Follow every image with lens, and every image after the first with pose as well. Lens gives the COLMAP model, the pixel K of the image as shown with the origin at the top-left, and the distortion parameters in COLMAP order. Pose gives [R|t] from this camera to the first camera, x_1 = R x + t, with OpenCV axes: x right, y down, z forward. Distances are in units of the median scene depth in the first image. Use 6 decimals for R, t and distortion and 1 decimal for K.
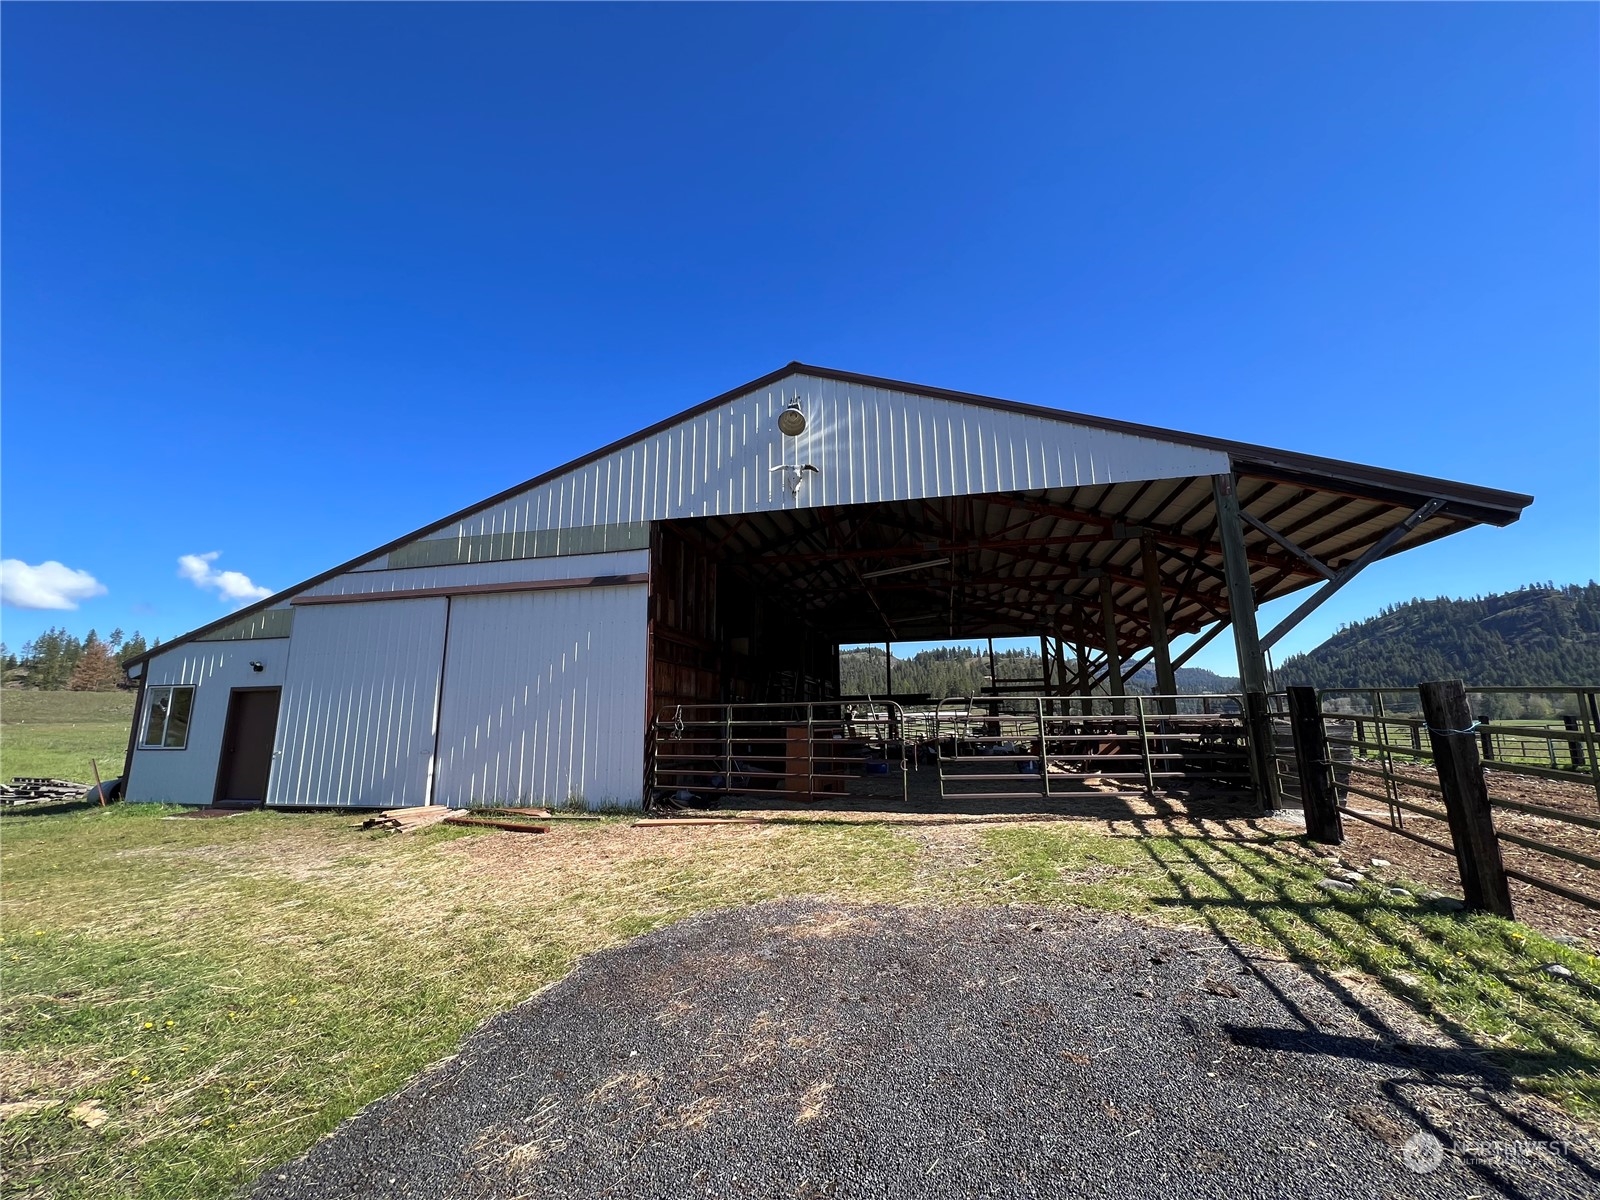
lens RADIAL K [[640.0, 0, 802.1], [0, 640.0, 599.7], [0, 0, 1]] dist [-0.000990, 0.000574]
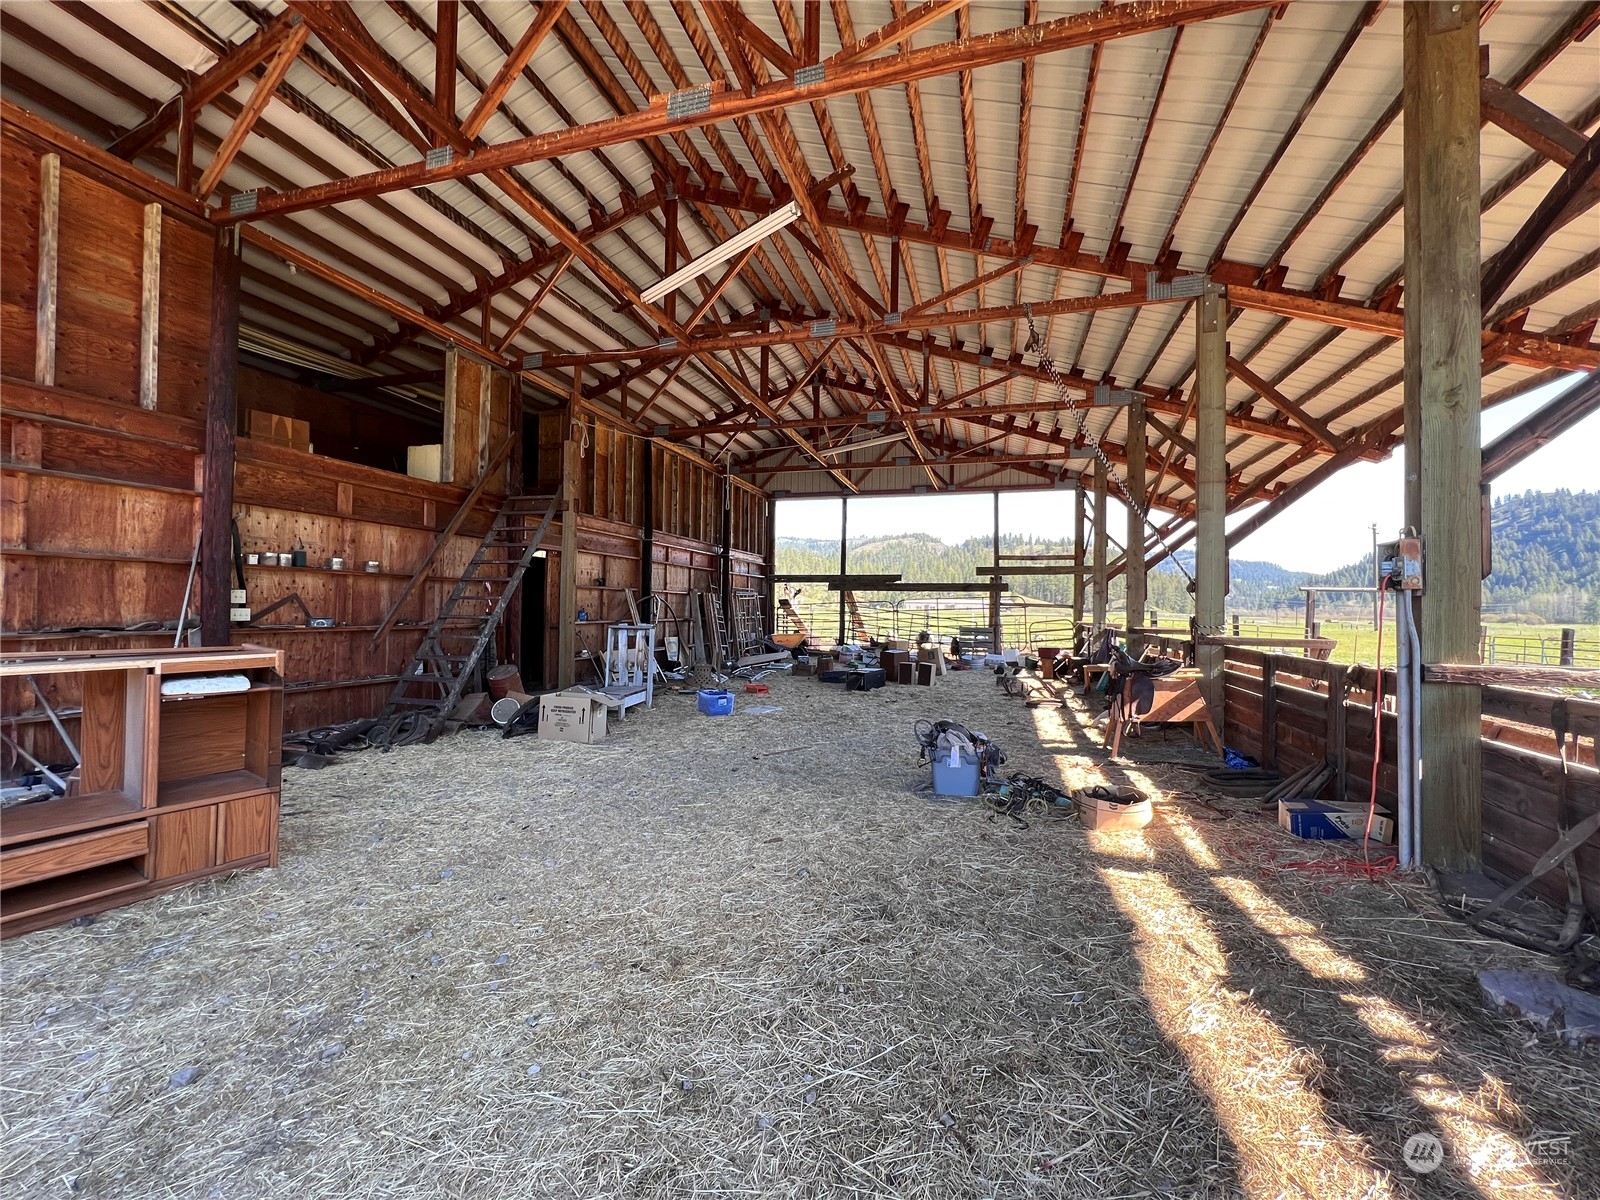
lens RADIAL K [[640.0, 0, 804.9], [0, 640.0, 603.8], [0, 0, 1]] dist [-0.000990, 0.000574]
pose [[0.997259, 0.027838, -0.068553, 0.151700], [-0.014593, 0.982324, 0.186620, 0.054035], [0.072536, -0.185108, 0.980038, 0.335290]]
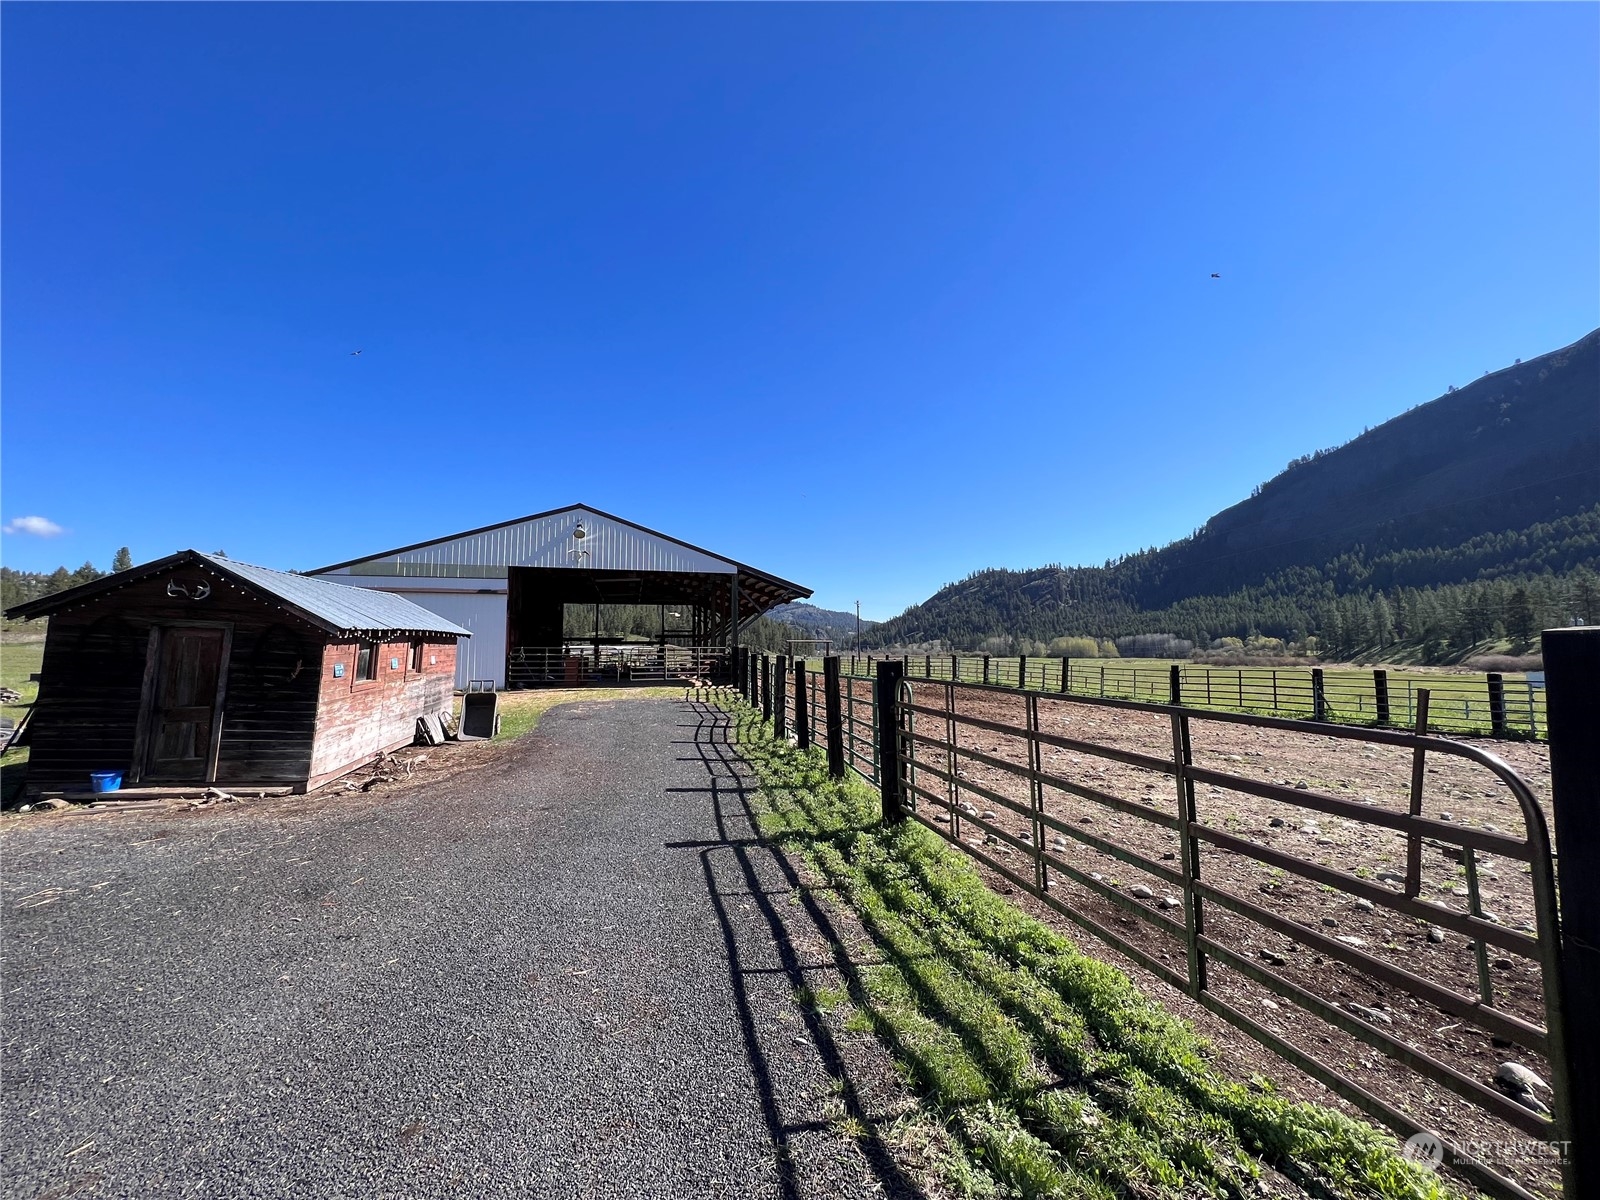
lens RADIAL K [[640.0, 0, 797.2], [0, 640.0, 594.9], [0, 0, 1]] dist [-0.000990, 0.000574]
pose [[0.890581, 0.051922, 0.451851, -0.145080], [-0.094281, 0.992959, 0.071723, -0.117843], [-0.444945, -0.106476, 0.889205, -0.619411]]
